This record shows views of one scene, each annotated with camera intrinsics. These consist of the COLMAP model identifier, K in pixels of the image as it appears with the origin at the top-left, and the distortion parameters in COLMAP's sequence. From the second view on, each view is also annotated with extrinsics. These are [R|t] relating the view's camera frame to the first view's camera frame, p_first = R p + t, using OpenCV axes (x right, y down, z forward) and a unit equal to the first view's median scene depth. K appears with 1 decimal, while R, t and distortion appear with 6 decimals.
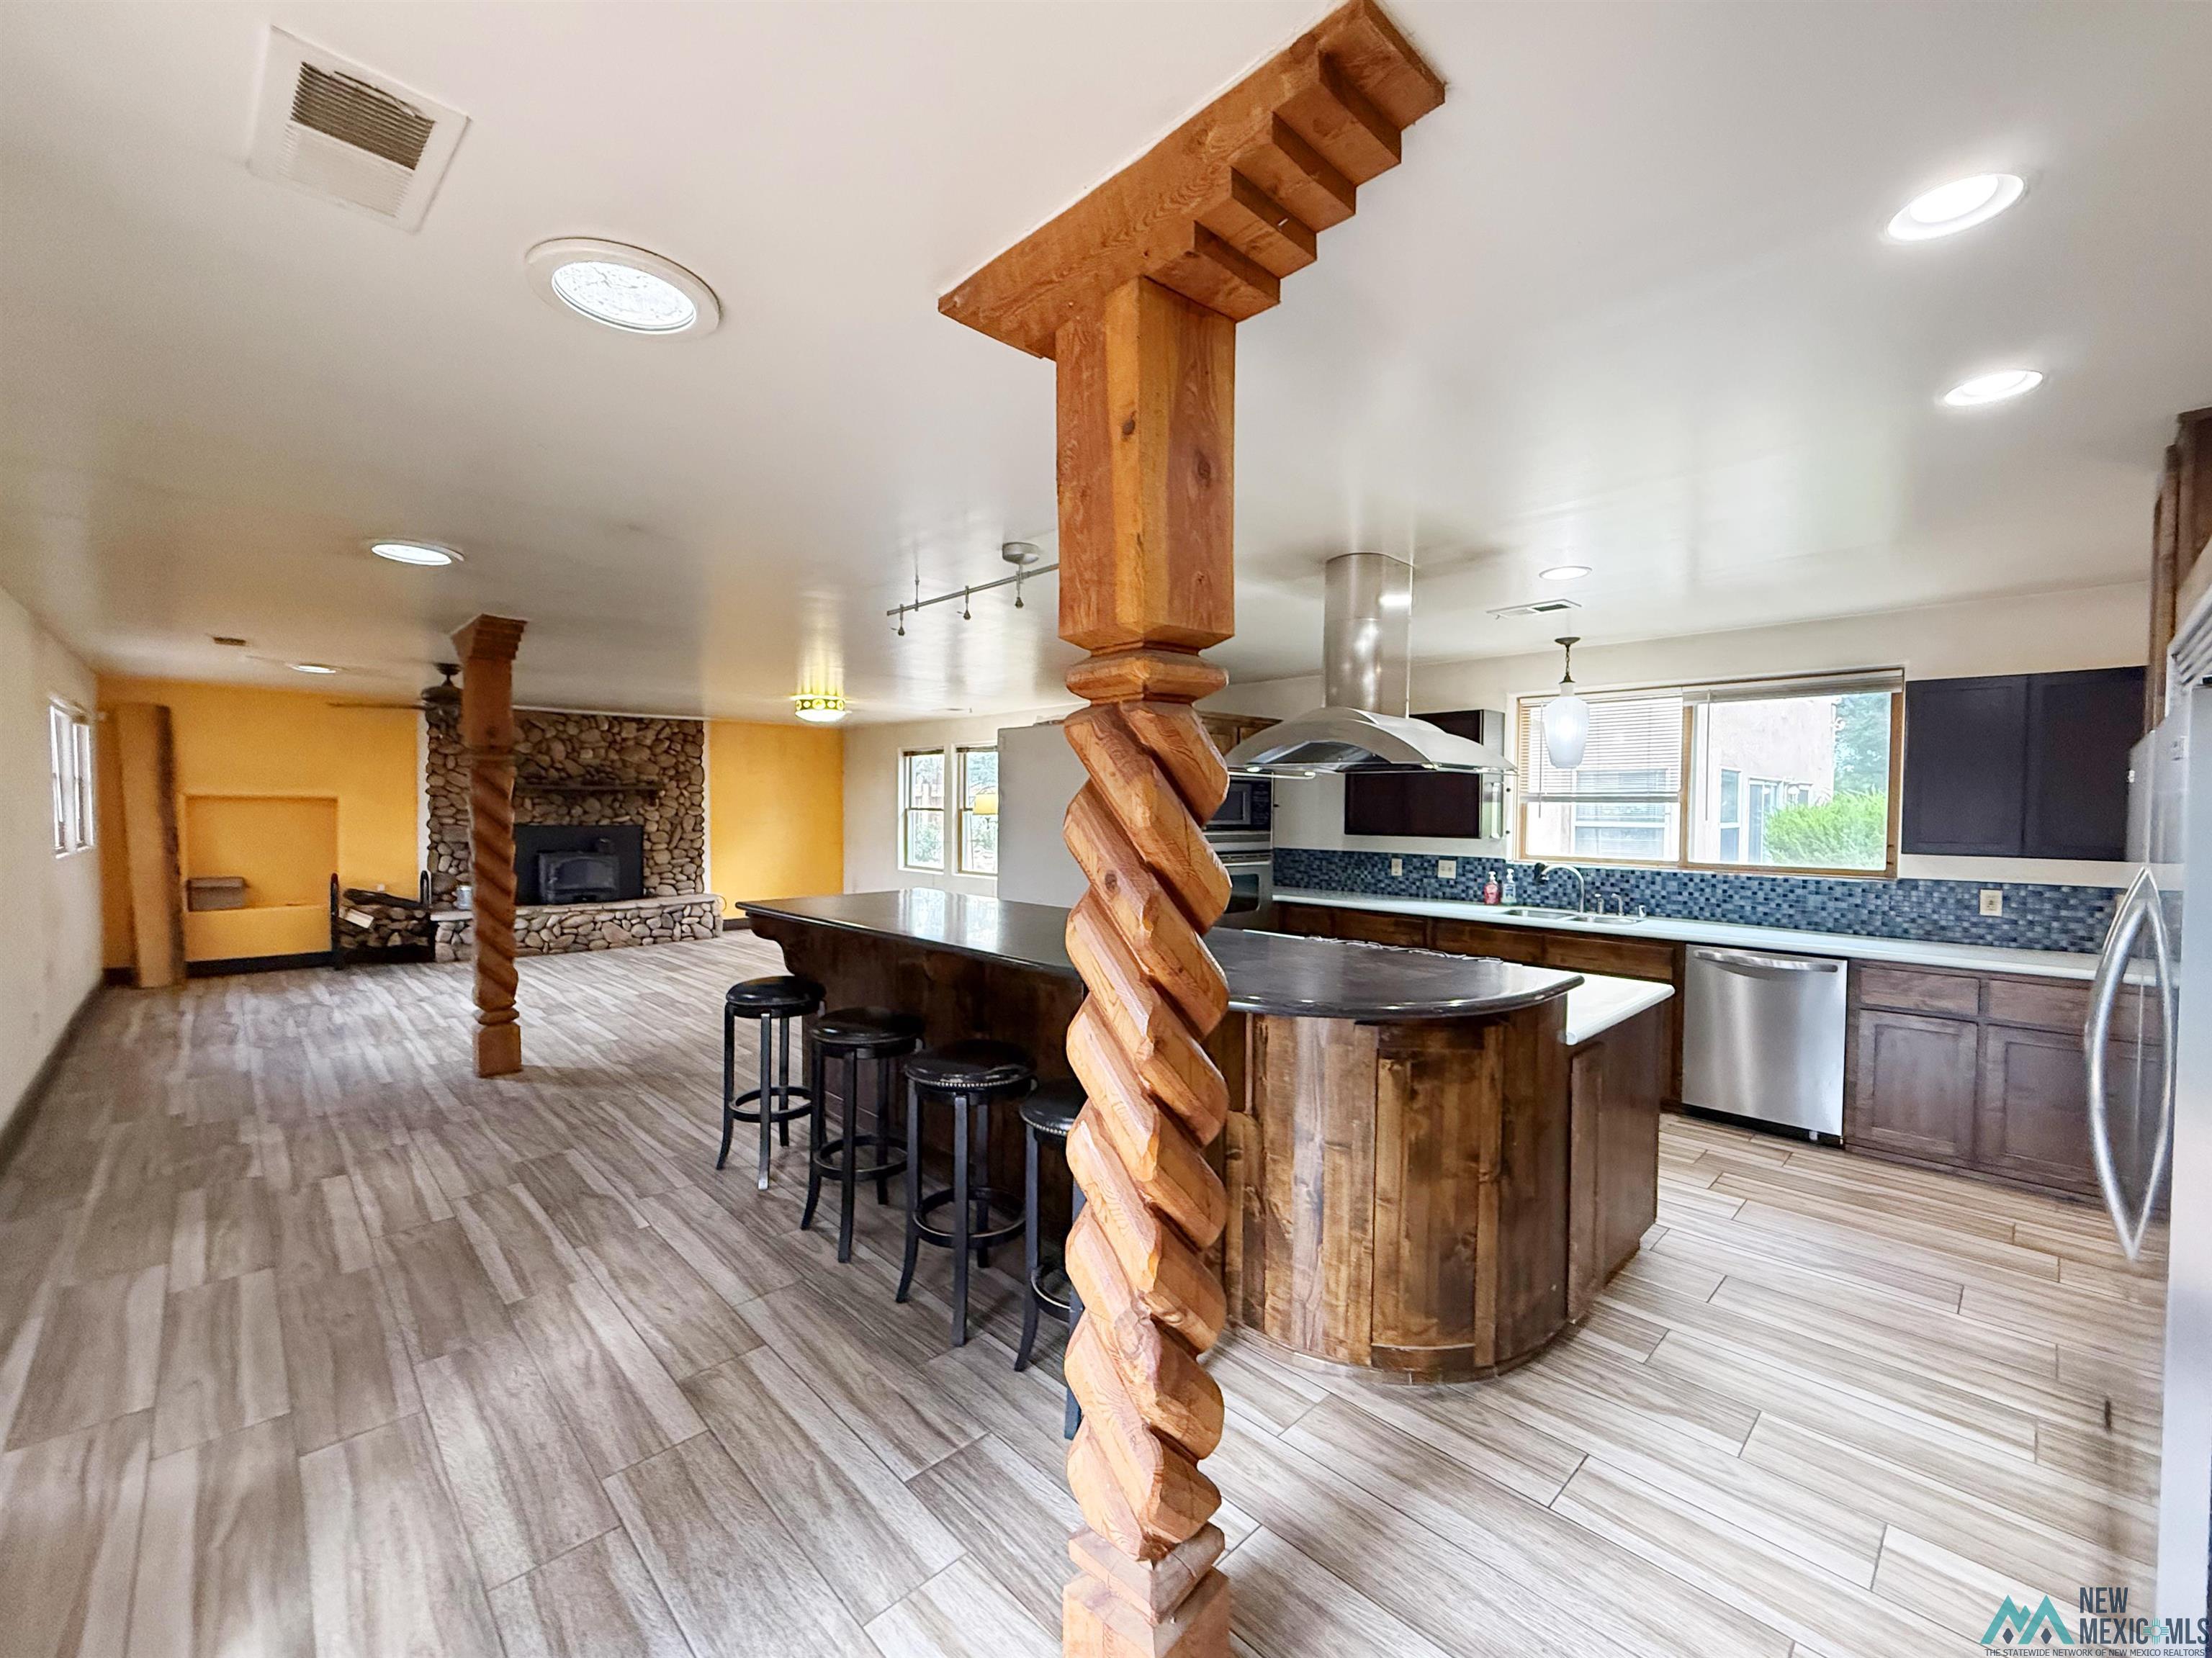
lens RADIAL K [[913.0, 0, 1103.4], [0, 913.0, 836.4], [0, 0, 1]] dist [0.001198, -0.000435]
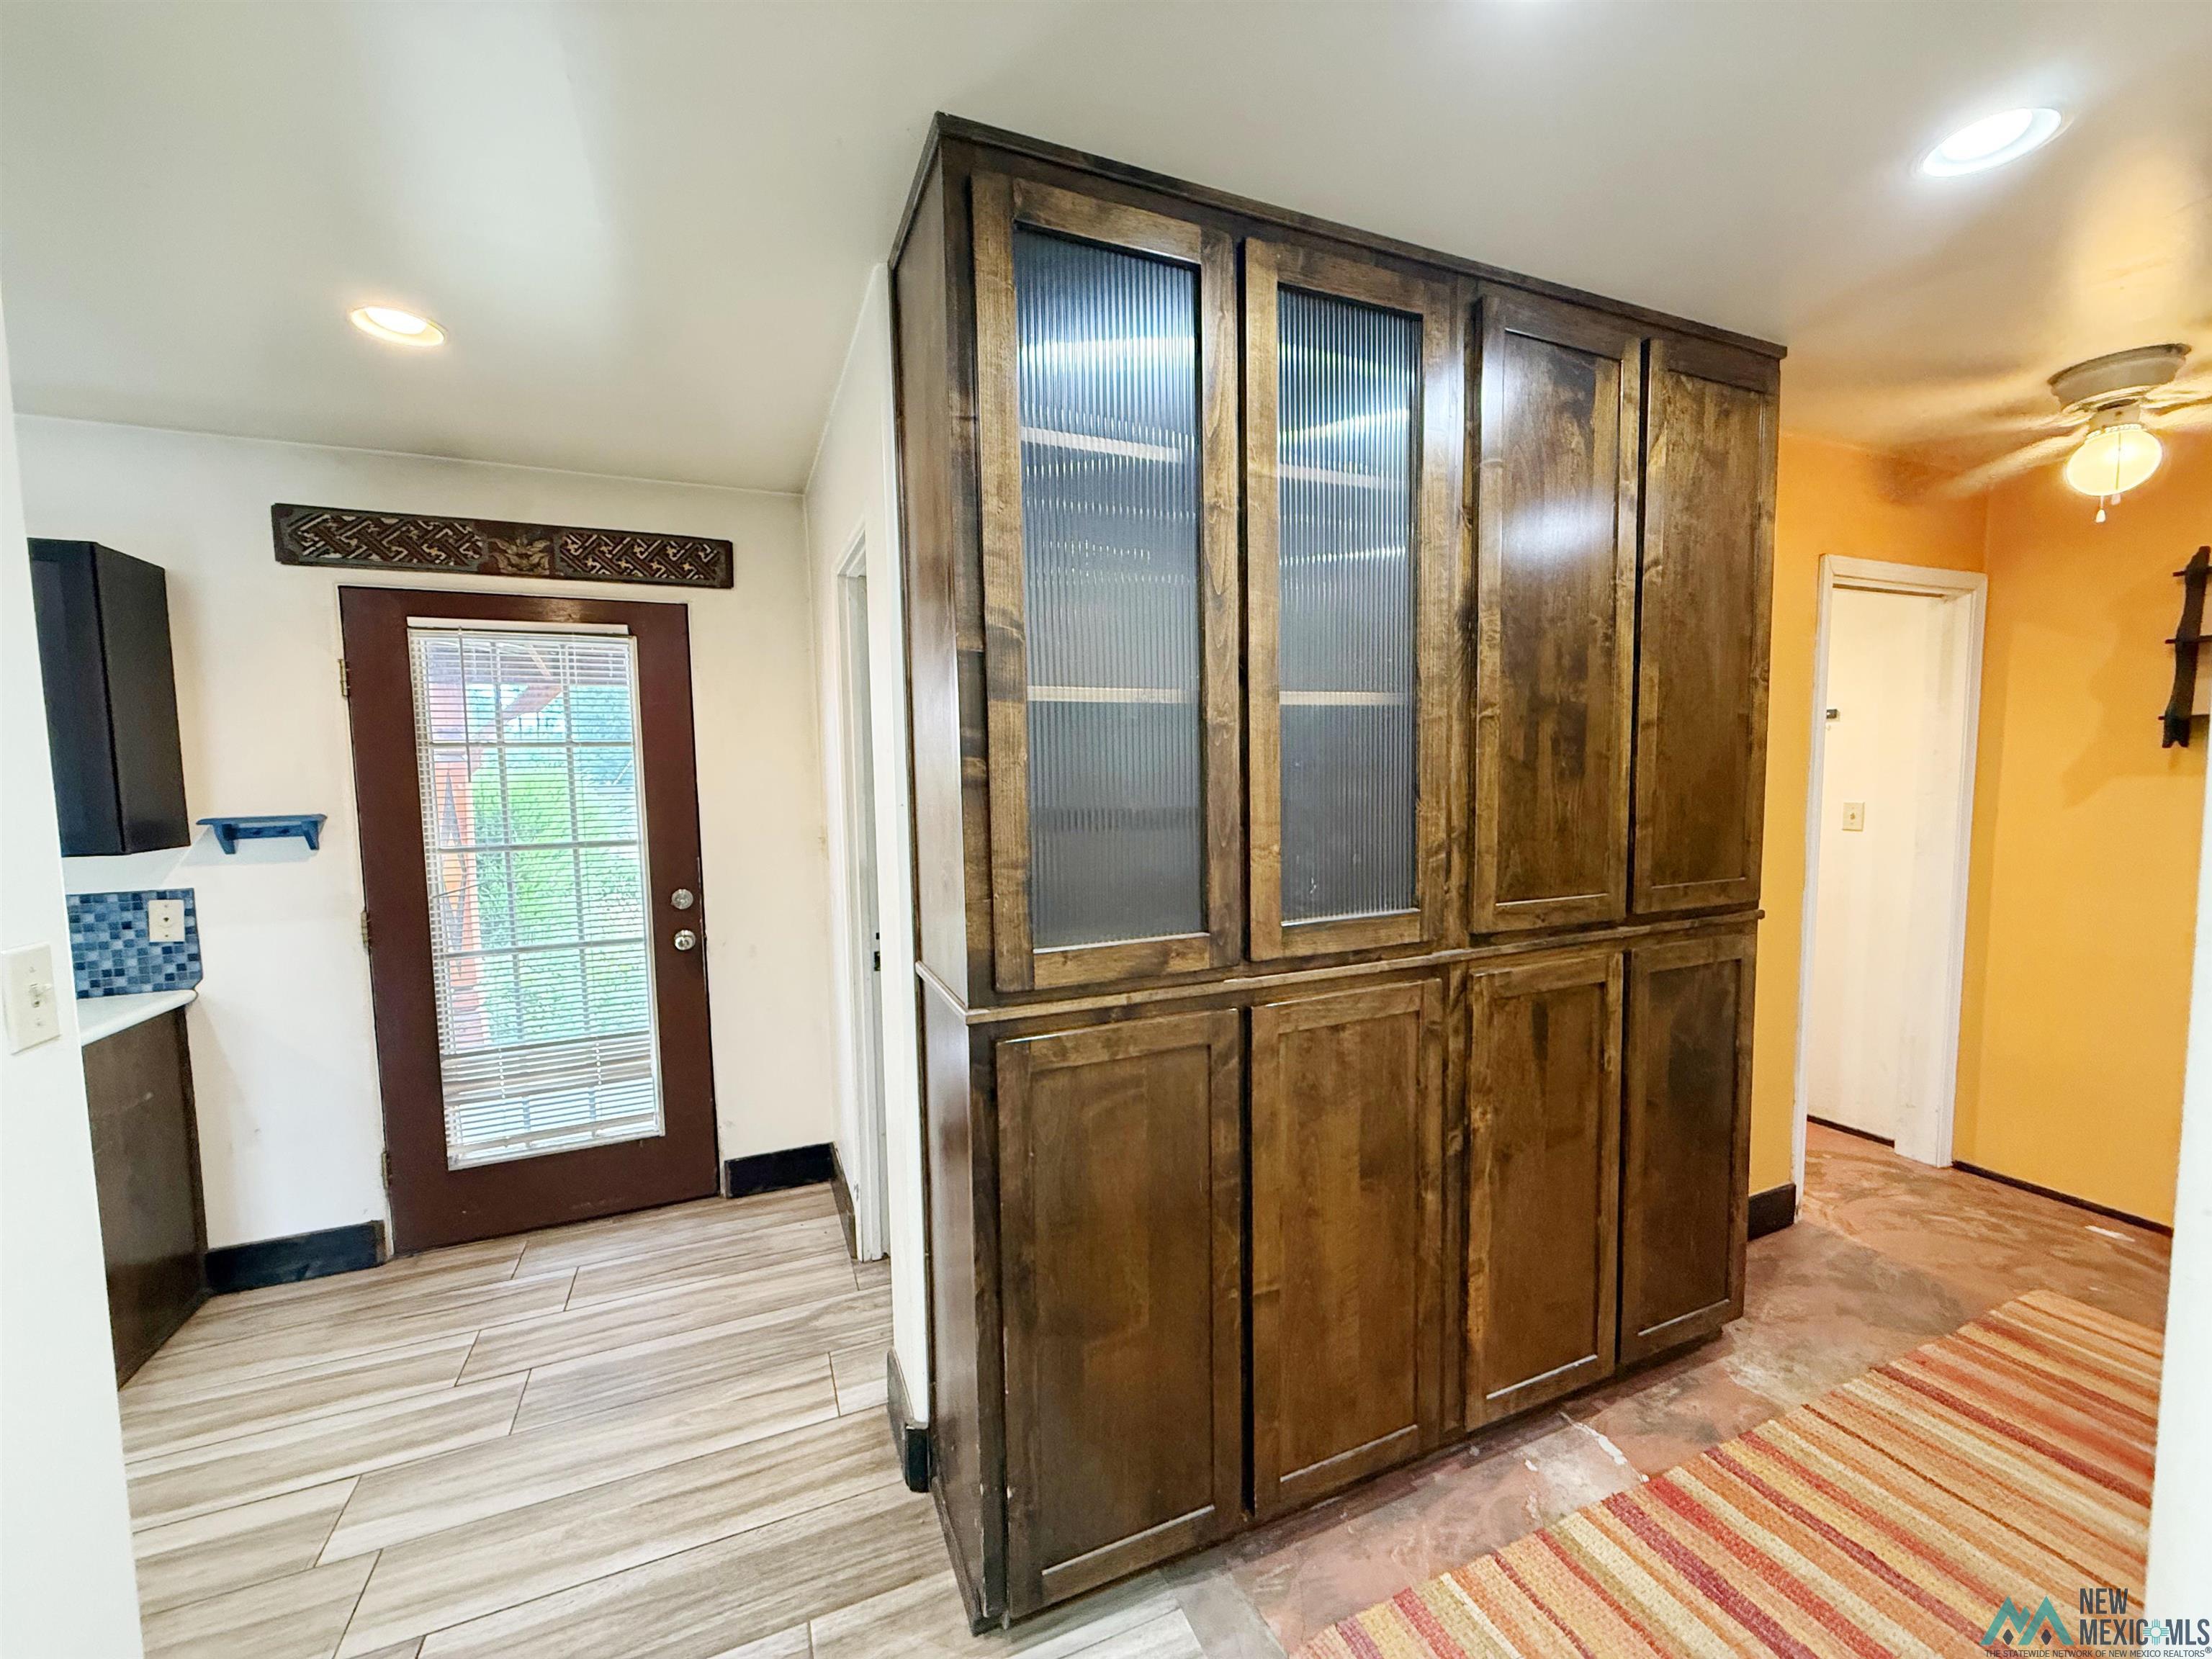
lens RADIAL K [[887.1, 0, 1106.0], [0, 887.1, 829.5], [0, 0, 1]] dist [-0.001532, -0.000234]
pose [[0.357581, -0.075807, 0.930800, 0.545768], [0.049735, 0.996831, 0.062079, 0.004171], [-0.932557, 0.024095, 0.360219, 0.078579]]
